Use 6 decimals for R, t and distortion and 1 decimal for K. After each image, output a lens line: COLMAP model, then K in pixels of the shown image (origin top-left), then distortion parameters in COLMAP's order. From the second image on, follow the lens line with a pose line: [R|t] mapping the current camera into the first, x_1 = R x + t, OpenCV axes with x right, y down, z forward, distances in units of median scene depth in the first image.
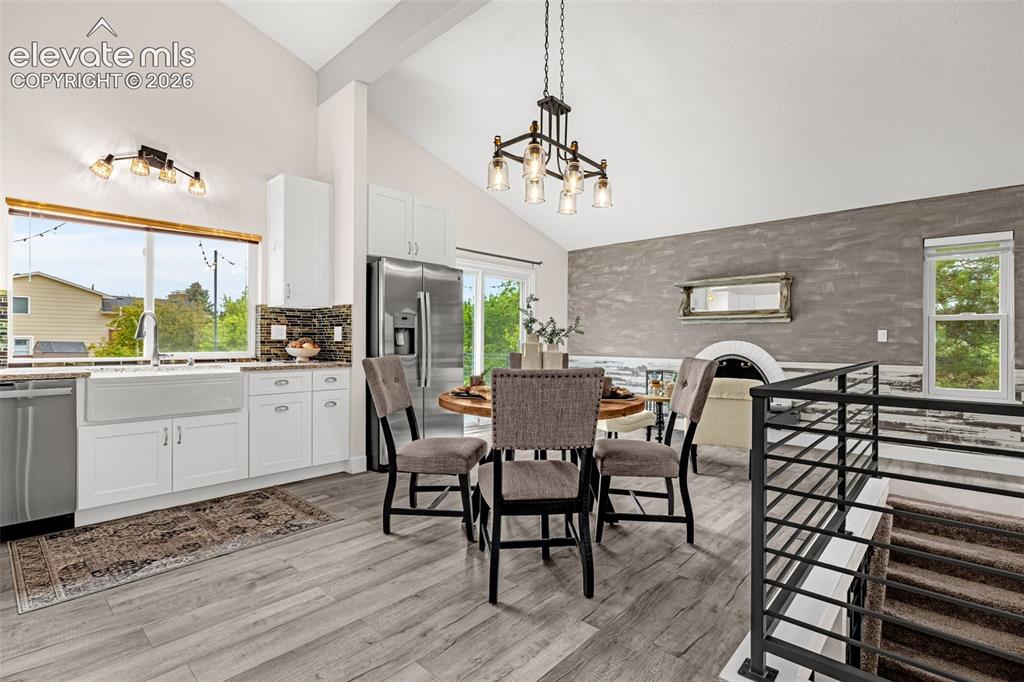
lens RADIAL K [[483.7, 0, 512.0], [0, 483.7, 341.0], [0, 0, 1]] dist [-0.002298, -0.000172]
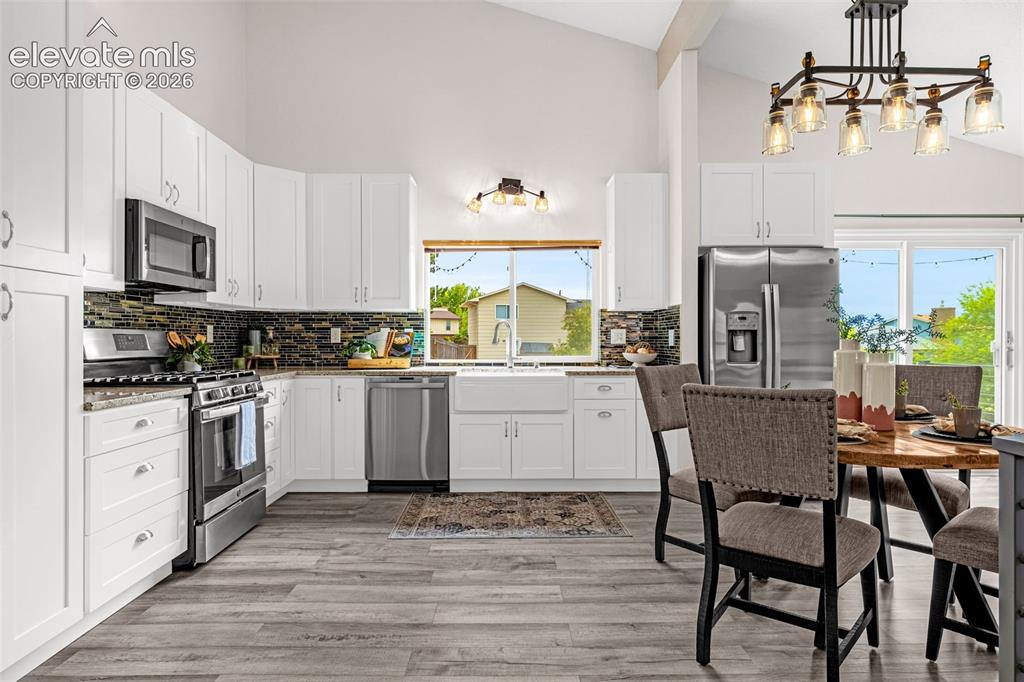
lens RADIAL K [[592.4, 0, 512.0], [0, 592.4, 341.0], [0, 0, 1]] dist [-0.003518, -0.001252]
pose [[0.686015, -0.003474, -0.727579, 0.322319], [0.003365, 0.999993, -0.001601, -0.010762], [0.727579, -0.001350, 0.686022, 0.038493]]
